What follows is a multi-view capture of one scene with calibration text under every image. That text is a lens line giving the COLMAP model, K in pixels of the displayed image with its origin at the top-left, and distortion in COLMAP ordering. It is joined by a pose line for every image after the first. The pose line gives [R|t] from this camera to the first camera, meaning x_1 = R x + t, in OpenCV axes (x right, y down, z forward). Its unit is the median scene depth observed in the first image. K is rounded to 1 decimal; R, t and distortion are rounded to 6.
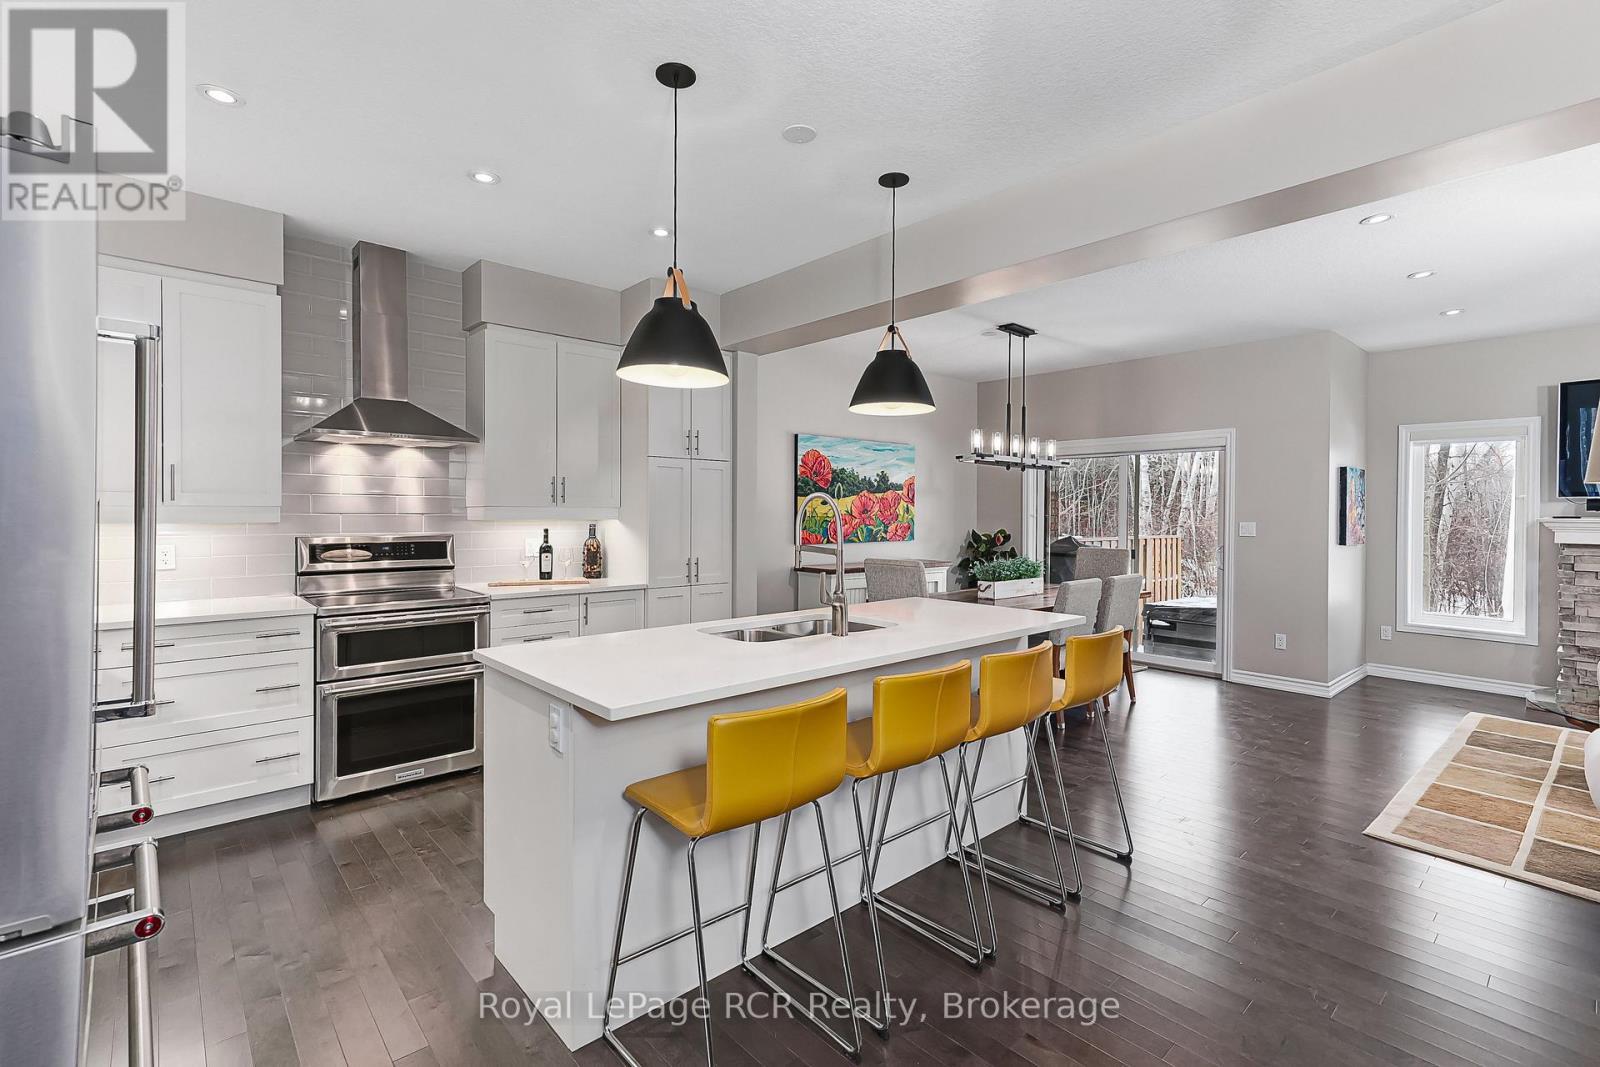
lens RADIAL K [[727.1, 0, 801.2], [0, 727.1, 525.6], [0, 0, 1]] dist [0.000033, 0.000151]
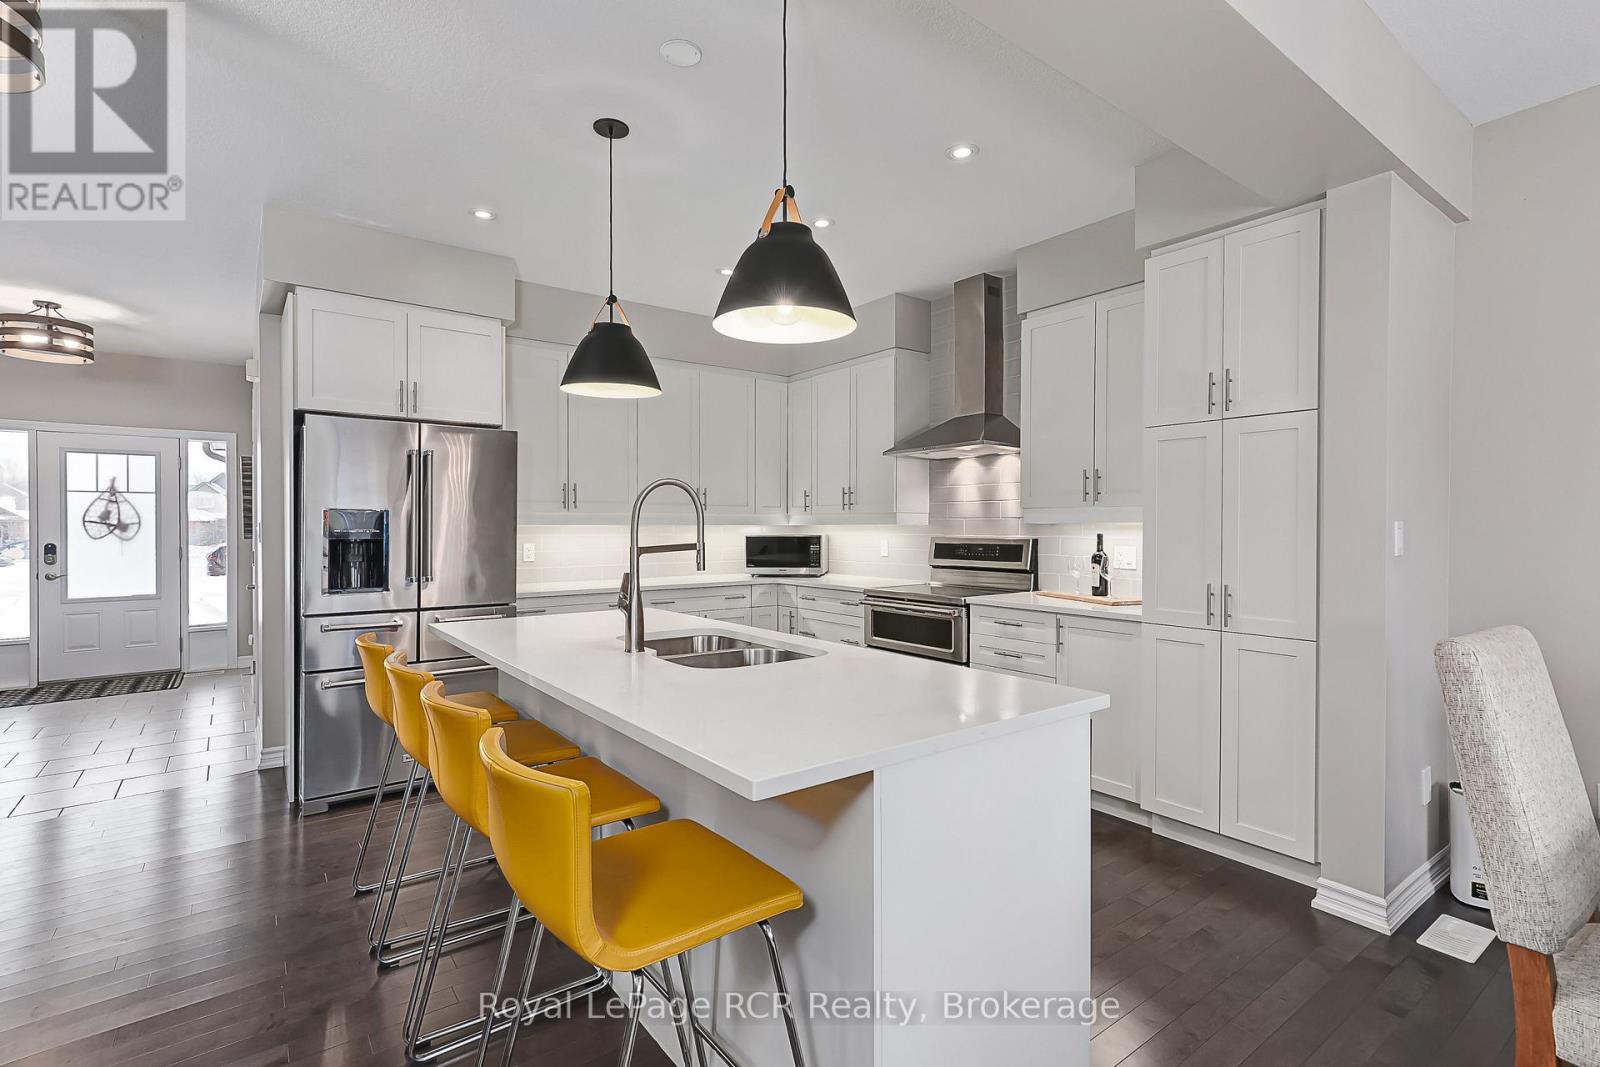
lens RADIAL K [[744.3, 0, 800.0], [0, 744.3, 533.5], [0, 0, 1]] dist [-0.000443, 0.000264]
pose [[-0.091063, 0.004459, -0.995835, 0.543076], [-0.012241, 0.999909, 0.005597, 0.003760], [0.995770, 0.012700, -0.091000, 0.790929]]
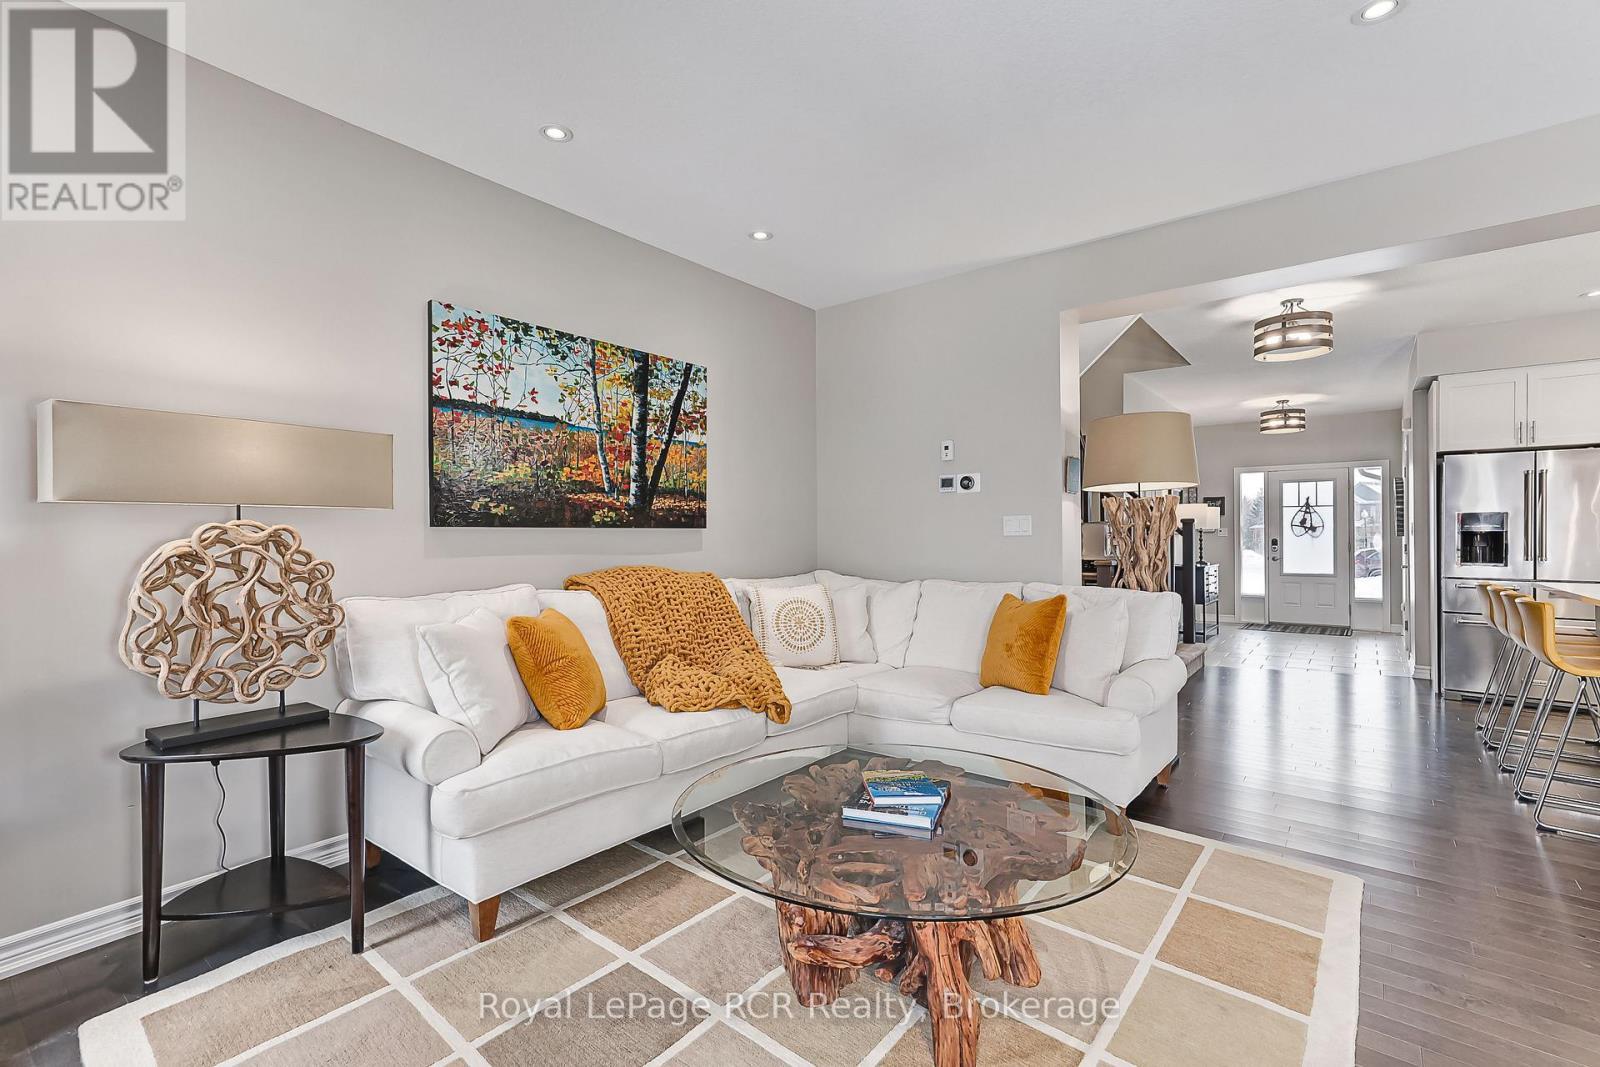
lens RADIAL K [[727.1, 0, 801.2], [0, 727.1, 525.6], [0, 0, 1]] dist [0.000033, 0.000151]
pose [[-0.986054, -0.005744, -0.166329, 0.927598], [-0.005780, 0.999983, -0.000267, 0.011920], [0.166328, 0.000698, -0.986070, 1.102037]]
